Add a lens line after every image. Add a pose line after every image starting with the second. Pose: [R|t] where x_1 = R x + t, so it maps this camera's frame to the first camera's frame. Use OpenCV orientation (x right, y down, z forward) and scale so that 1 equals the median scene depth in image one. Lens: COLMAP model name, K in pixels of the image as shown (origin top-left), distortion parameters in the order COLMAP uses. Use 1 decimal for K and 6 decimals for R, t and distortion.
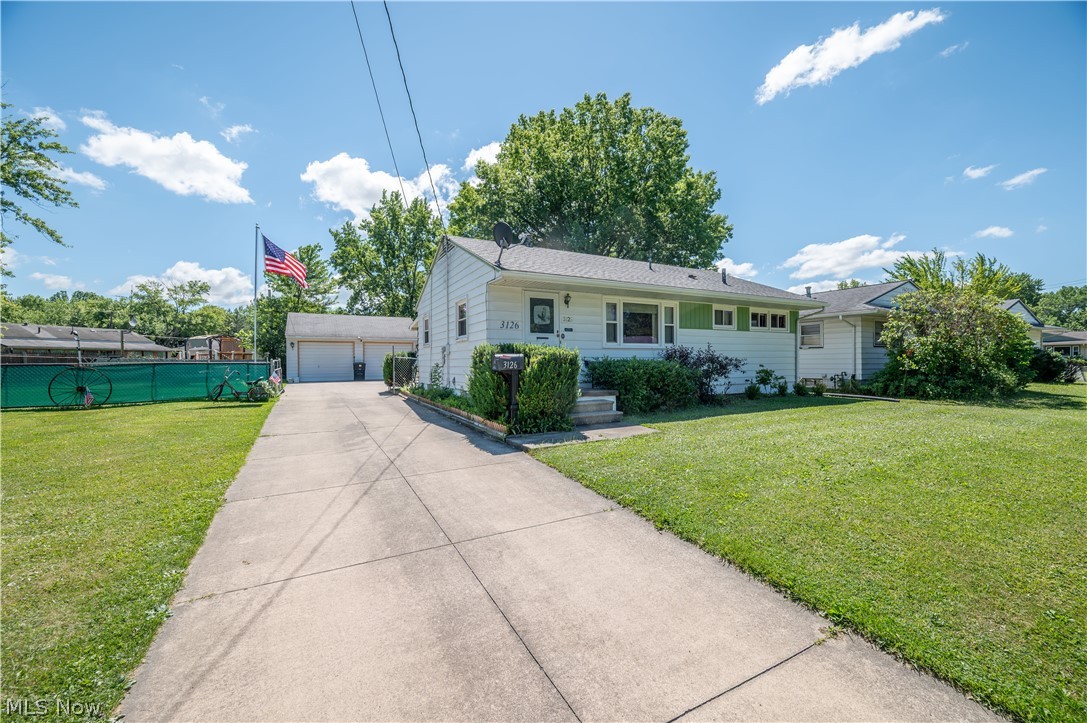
lens RADIAL K [[437.3, 0, 551.9], [0, 437.3, 363.8], [0, 0, 1]] dist [0.001794, -0.001514]
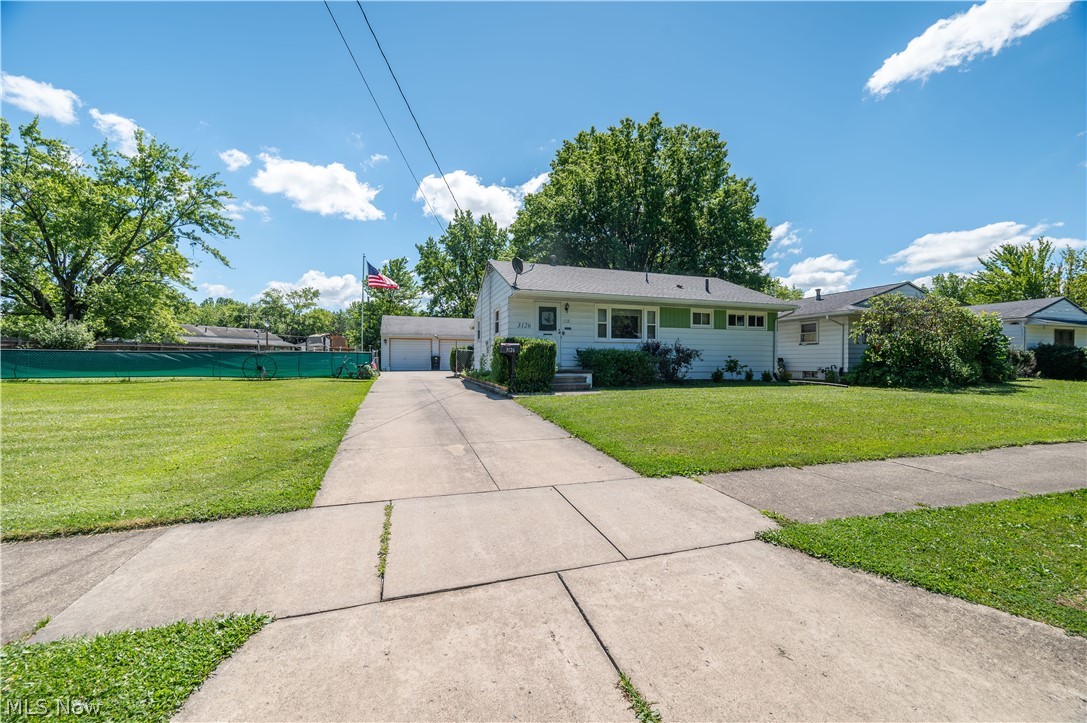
lens RADIAL K [[437.3, 0, 549.7], [0, 437.3, 362.0], [0, 0, 1]] dist [0.001794, -0.001514]
pose [[0.985145, 0.010604, -0.171399, 0.159907], [-0.010957, 0.999939, -0.001110, 0.023112], [0.171377, 0.002971, 0.985201, -0.284855]]
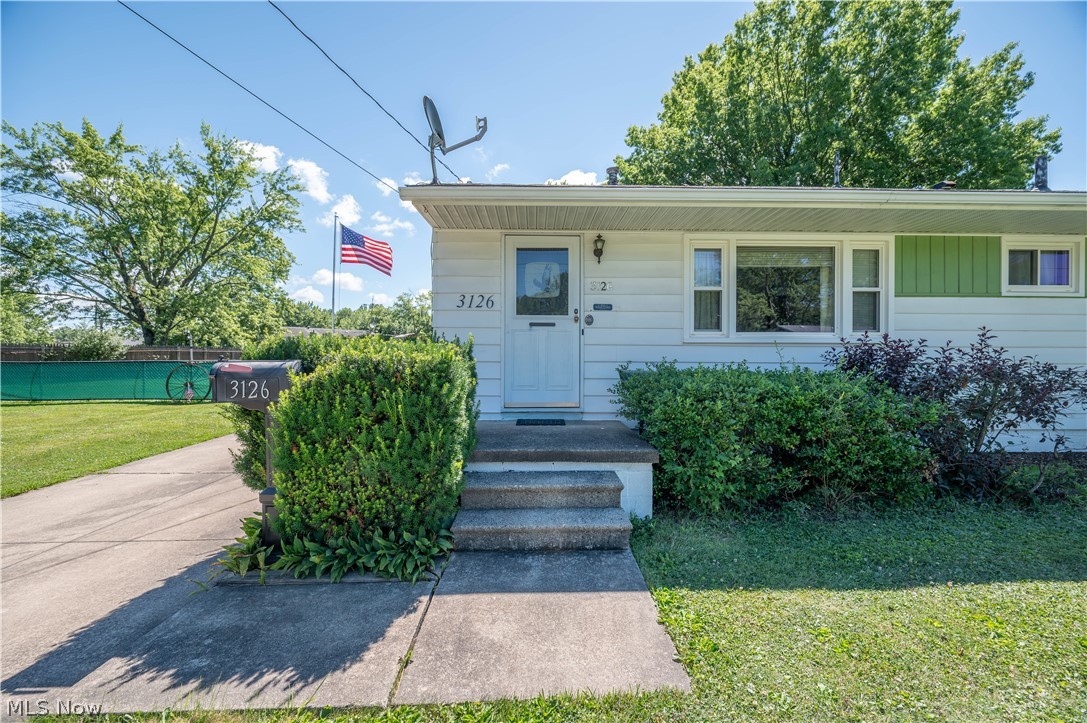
lens RADIAL K [[437.3, 0, 539.9], [0, 437.3, 352.9], [0, 0, 1]] dist [0.001794, -0.001514]
pose [[0.887381, 0.003746, -0.461022, 0.147687], [-0.010619, 0.999868, -0.012315, -0.012865], [0.460915, 0.015823, 0.887303, 0.373429]]
